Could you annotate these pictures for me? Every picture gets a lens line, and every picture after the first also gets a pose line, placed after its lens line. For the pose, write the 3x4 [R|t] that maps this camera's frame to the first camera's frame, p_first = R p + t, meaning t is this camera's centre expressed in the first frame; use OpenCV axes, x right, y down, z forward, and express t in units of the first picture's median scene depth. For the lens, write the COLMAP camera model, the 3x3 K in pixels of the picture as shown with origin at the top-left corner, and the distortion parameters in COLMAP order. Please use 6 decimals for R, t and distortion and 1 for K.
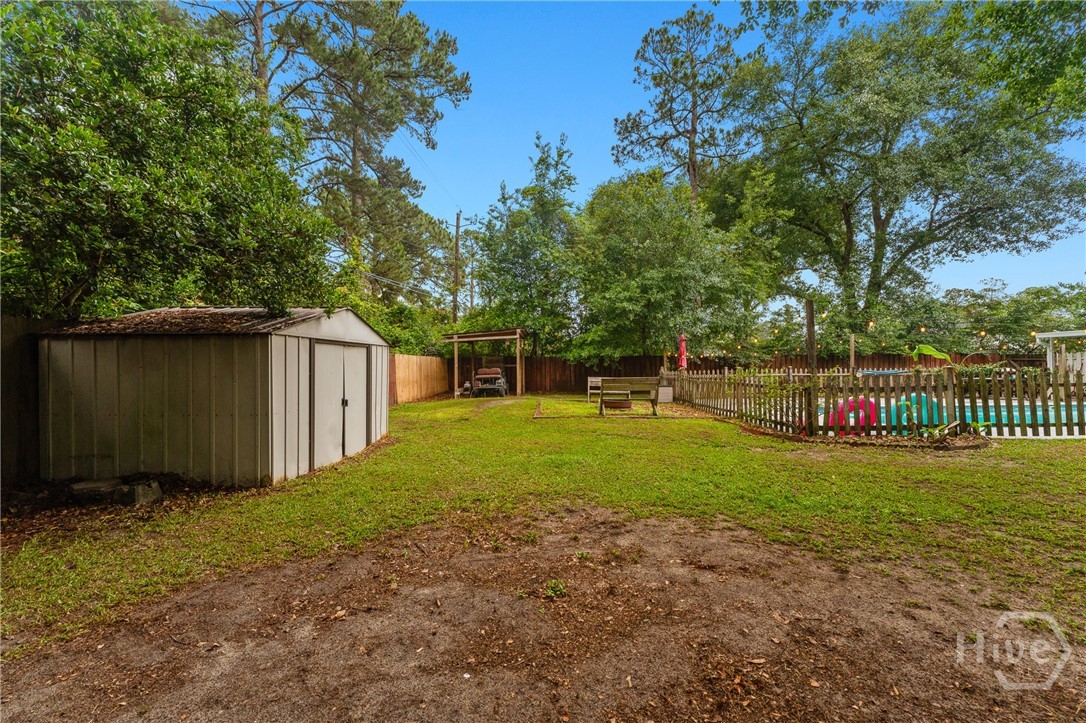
lens RADIAL K [[438.8, 0, 546.3], [0, 438.8, 367.4], [0, 0, 1]] dist [0.014084, -0.000598]
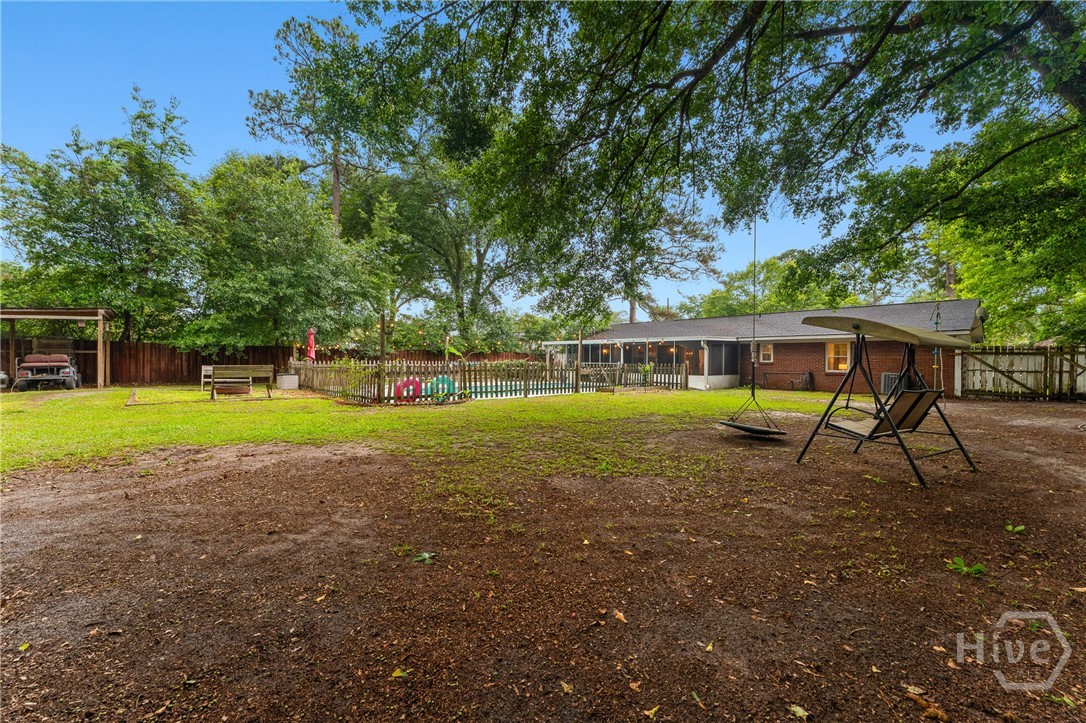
lens RADIAL K [[438.8, 0, 540.0], [0, 438.8, 361.4], [0, 0, 1]] dist [0.014084, -0.000598]
pose [[0.747359, 0.015319, 0.664244, 0.001478], [-0.017940, 0.999835, -0.002874, 0.001409], [-0.664179, -0.009769, 0.747510, -0.198248]]
